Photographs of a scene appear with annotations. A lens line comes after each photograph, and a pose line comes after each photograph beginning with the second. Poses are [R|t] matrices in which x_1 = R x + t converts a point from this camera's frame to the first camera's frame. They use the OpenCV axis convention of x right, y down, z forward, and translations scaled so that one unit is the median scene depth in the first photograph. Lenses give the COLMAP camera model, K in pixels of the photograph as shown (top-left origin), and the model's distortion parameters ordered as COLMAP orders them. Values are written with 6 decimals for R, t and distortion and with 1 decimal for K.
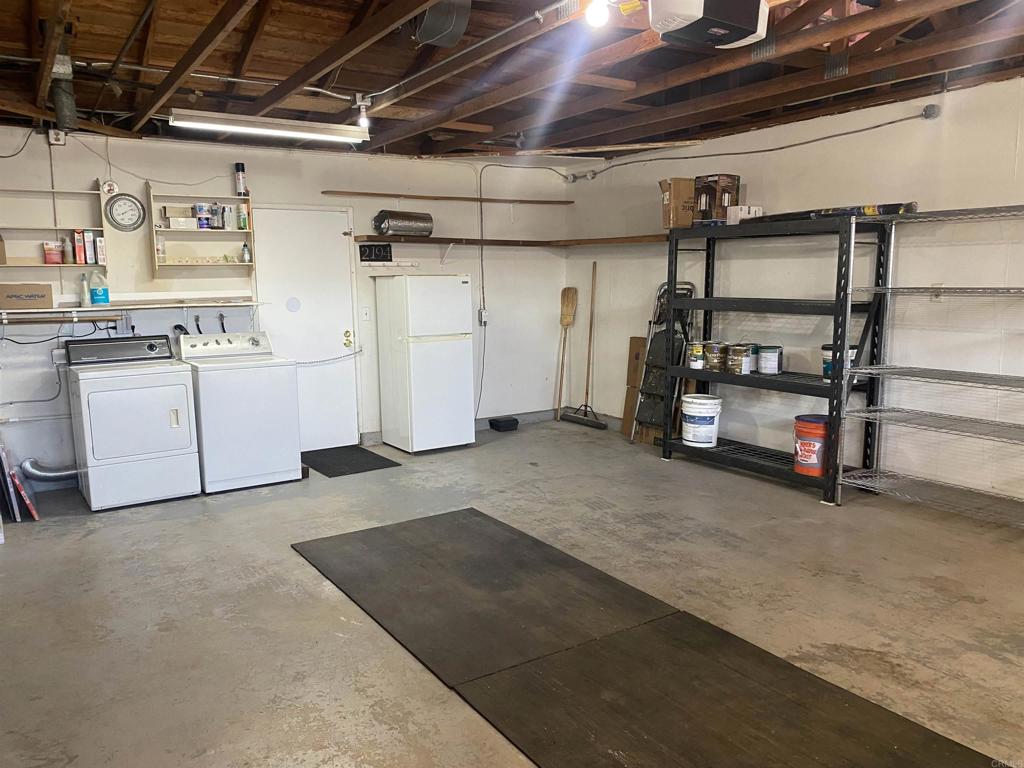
lens RADIAL K [[778.2, 0, 509.0], [0, 778.2, 396.8], [0, 0, 1]] dist [0.059729, -0.087870]
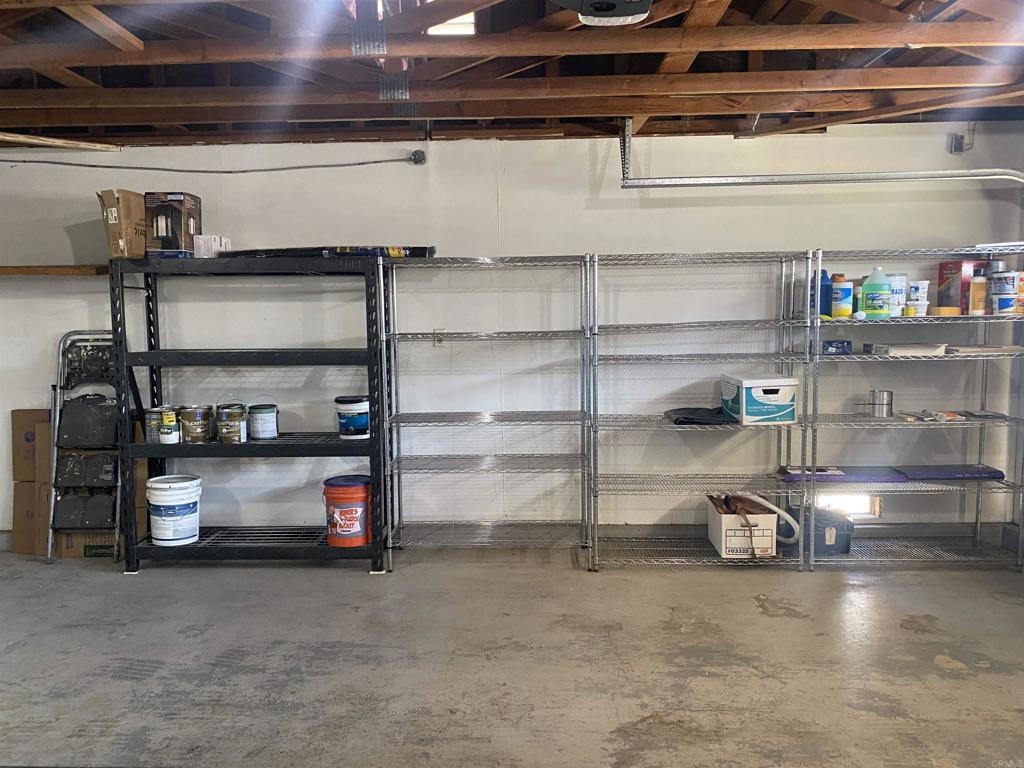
lens RADIAL K [[778.2, 0, 509.0], [0, 778.2, 396.8], [0, 0, 1]] dist [0.059729, -0.087870]
pose [[0.576418, -0.084210, 0.812804, -0.202472], [0.133197, 0.991056, 0.008219, -0.047362], [-0.806226, 0.103526, 0.582479, 0.313673]]
